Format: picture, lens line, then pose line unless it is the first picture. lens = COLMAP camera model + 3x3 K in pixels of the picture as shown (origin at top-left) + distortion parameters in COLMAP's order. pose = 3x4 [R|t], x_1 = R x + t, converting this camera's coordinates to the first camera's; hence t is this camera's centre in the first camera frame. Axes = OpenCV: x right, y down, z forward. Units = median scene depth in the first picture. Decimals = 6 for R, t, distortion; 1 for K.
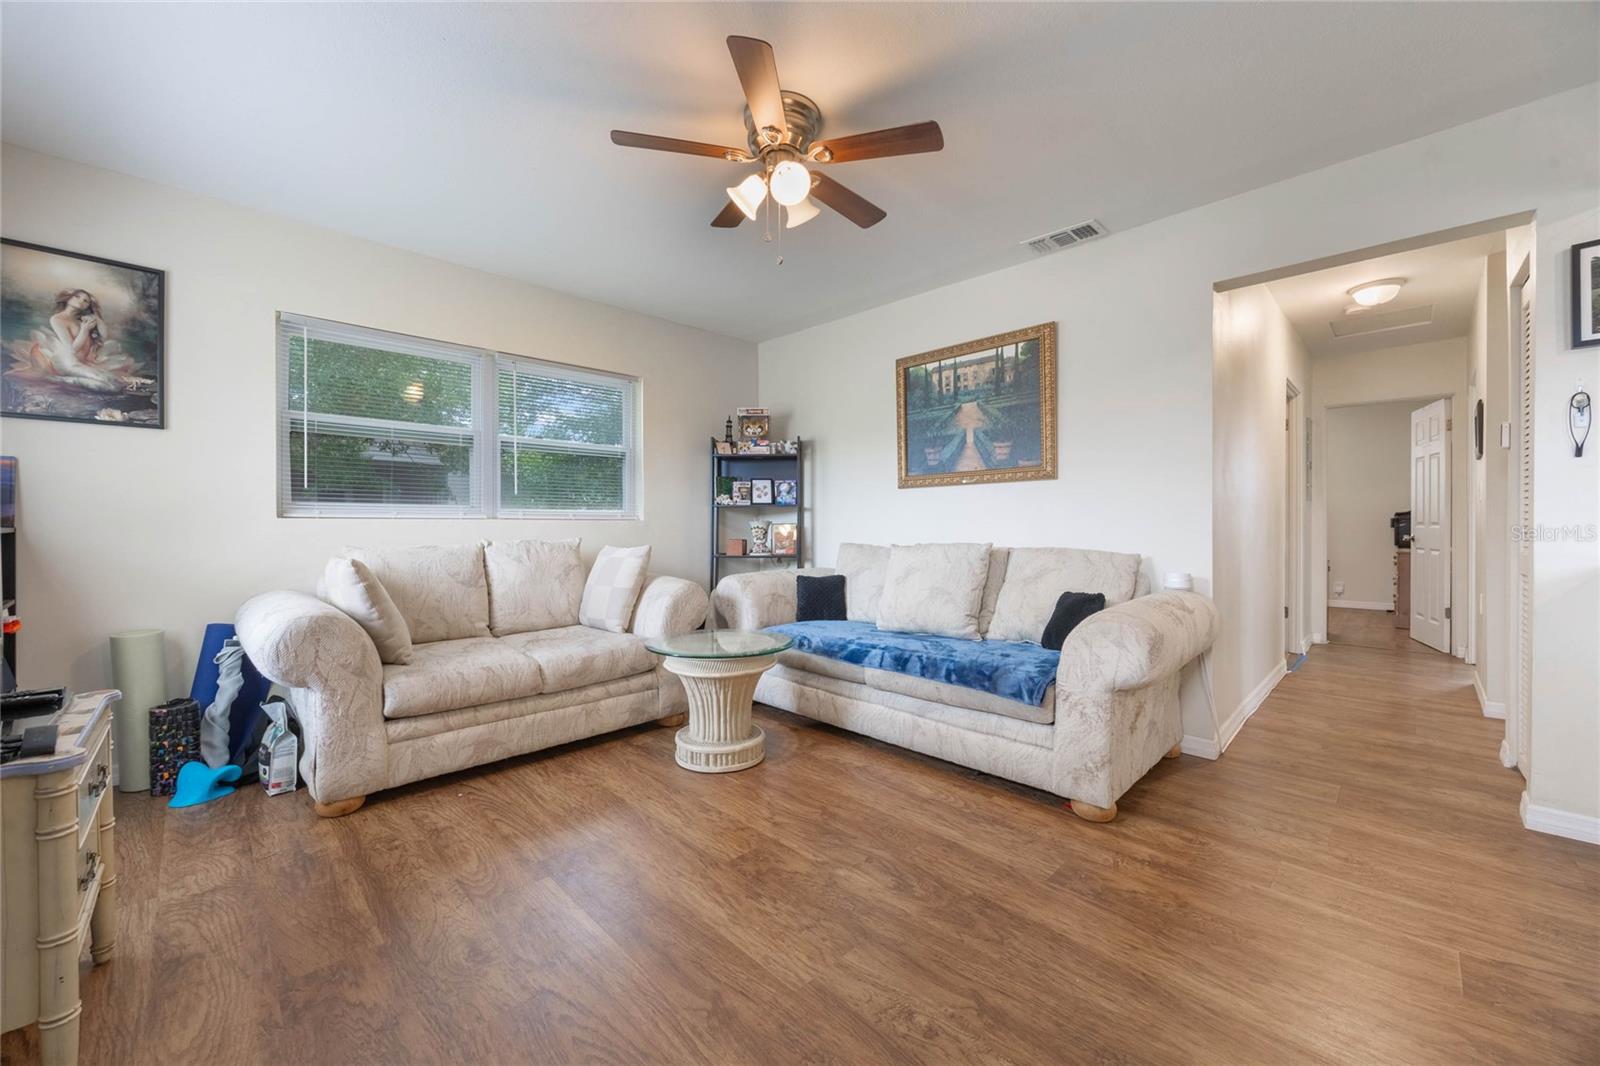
lens RADIAL K [[610.6, 0, 800.5], [0, 610.6, 530.0], [0, 0, 1]] dist [-0.002081, -0.000261]
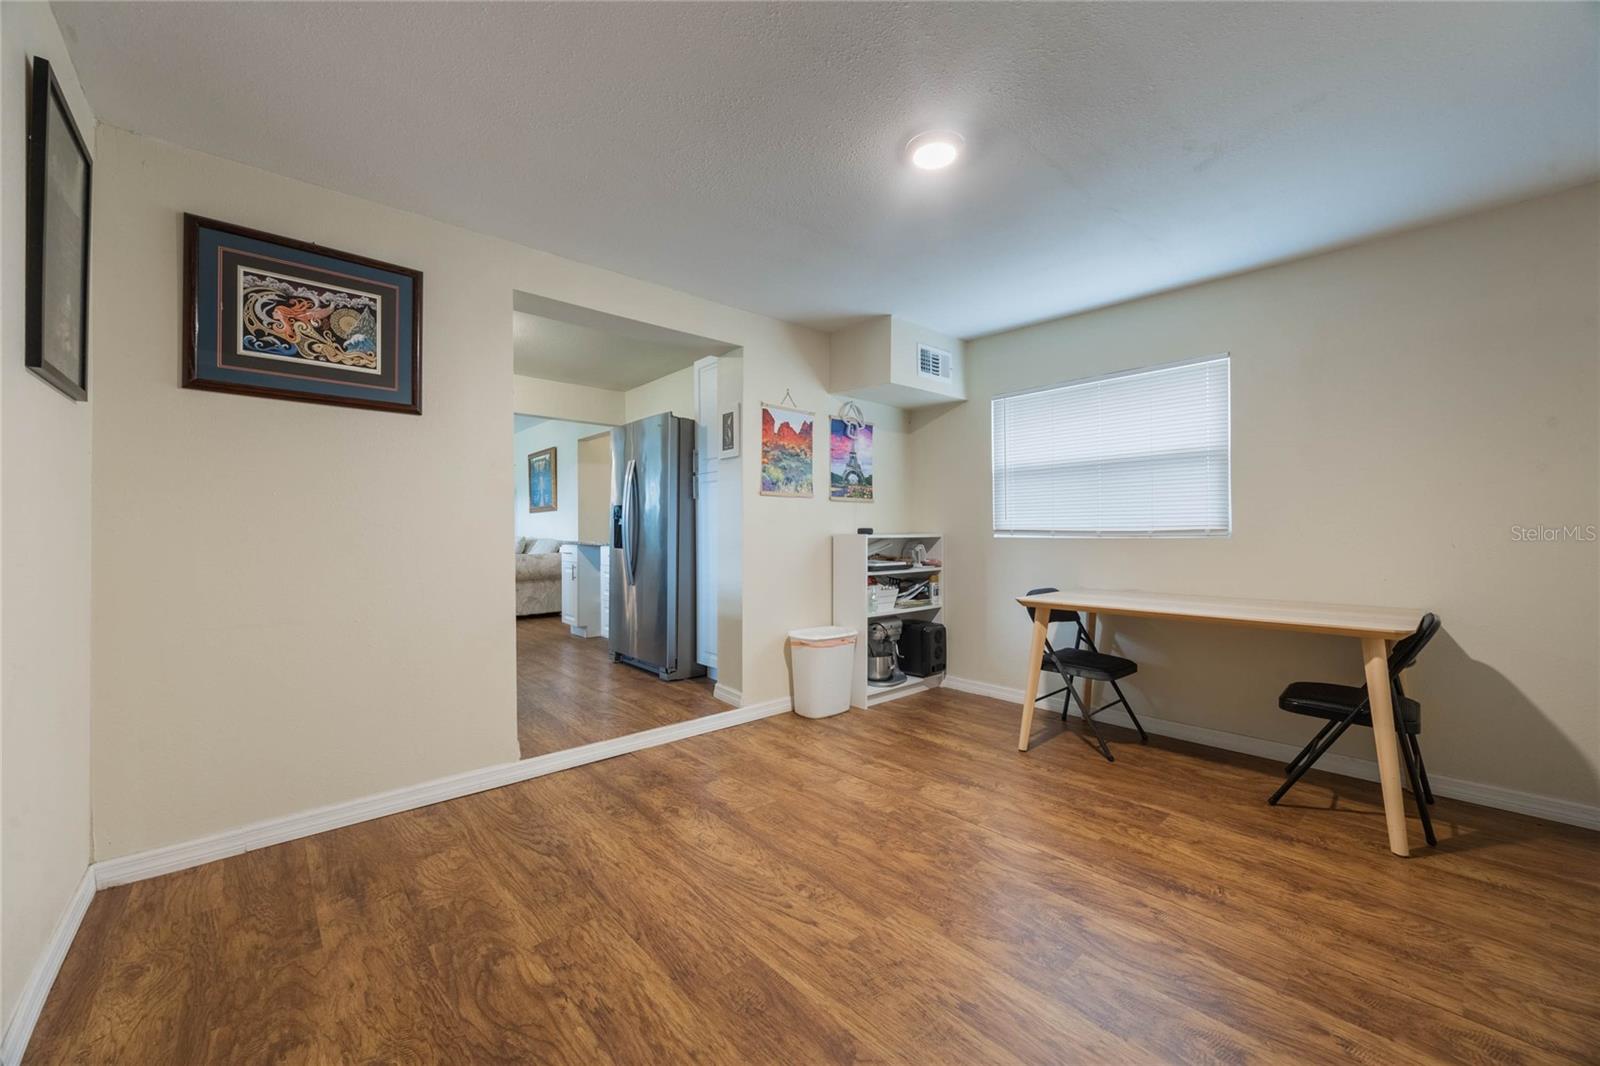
lens RADIAL K [[607.5, 0, 805.5], [0, 607.5, 532.0], [0, 0, 1]] dist [-0.002553, -0.000209]
pose [[0.998649, -0.001038, -0.051943, 1.547147], [0.000563, 0.999958, -0.009156, 0.024968], [0.051951, 0.009115, 0.998608, -1.381136]]
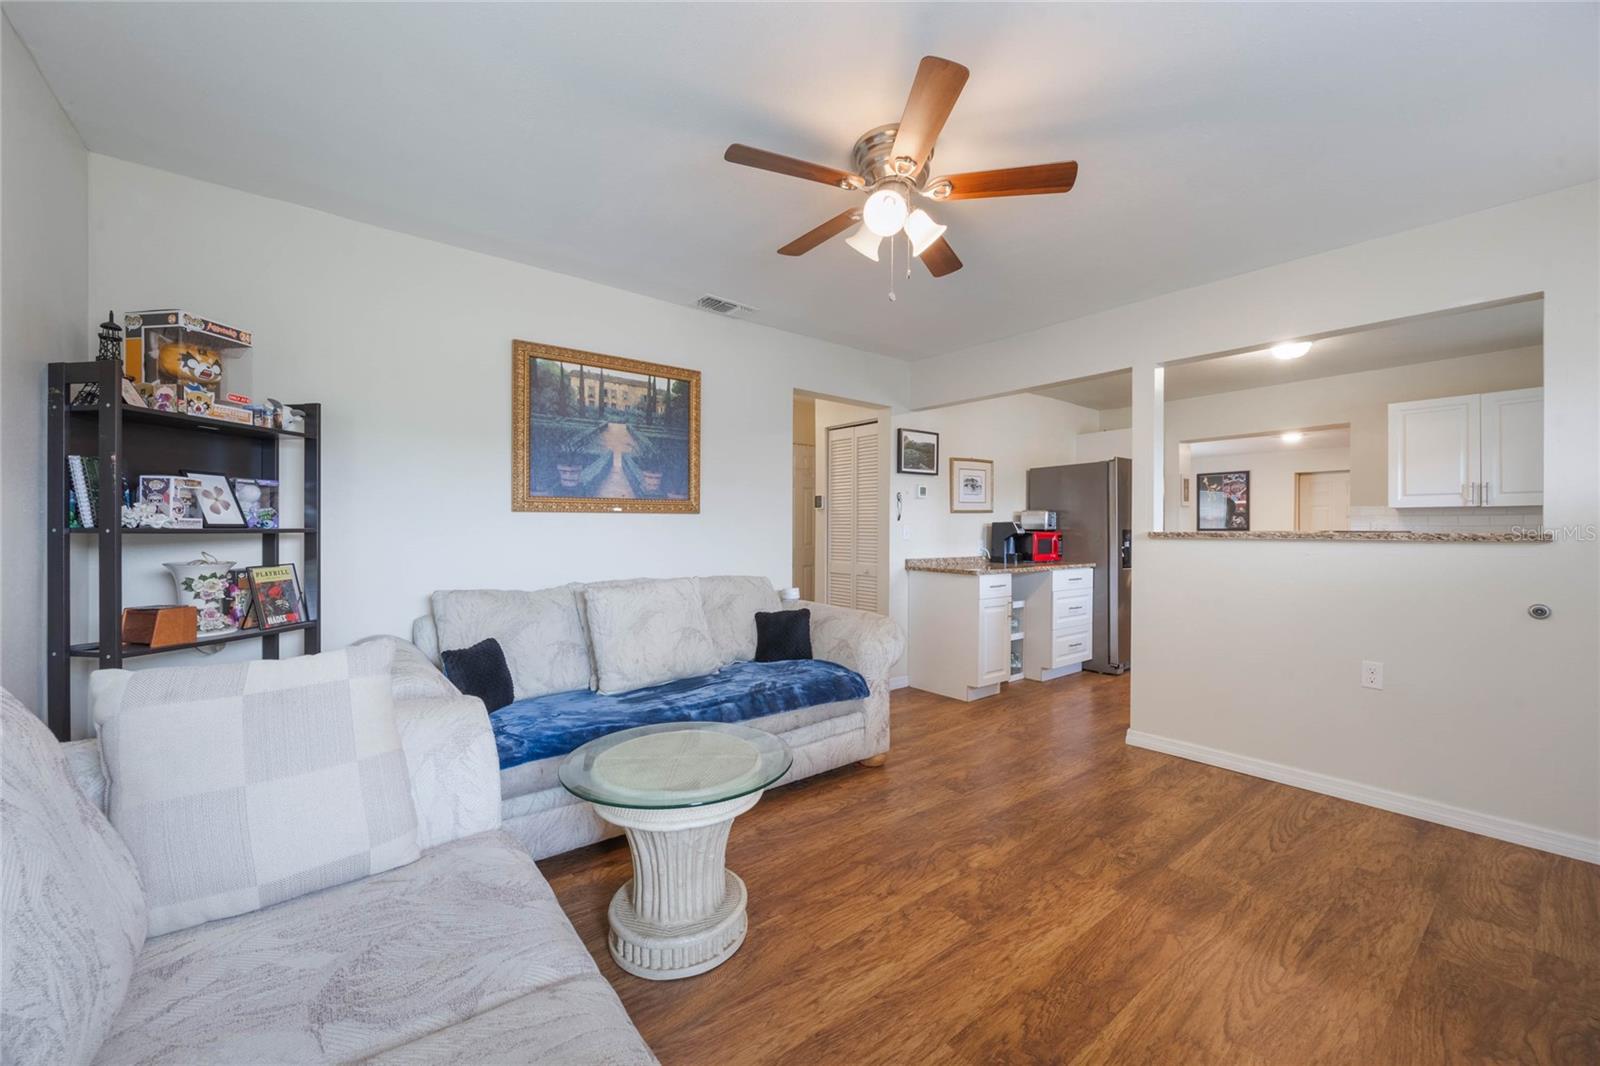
lens RADIAL K [[617.0, 0, 794.0], [0, 617.0, 529.5], [0, 0, 1]] dist [-0.003435, -0.000190]
pose [[0.123010, 0.003001, 0.992401, -0.672099], [0.005985, 0.999975, -0.003765, -0.049608], [-0.992387, 0.006402, 0.122989, 0.691972]]
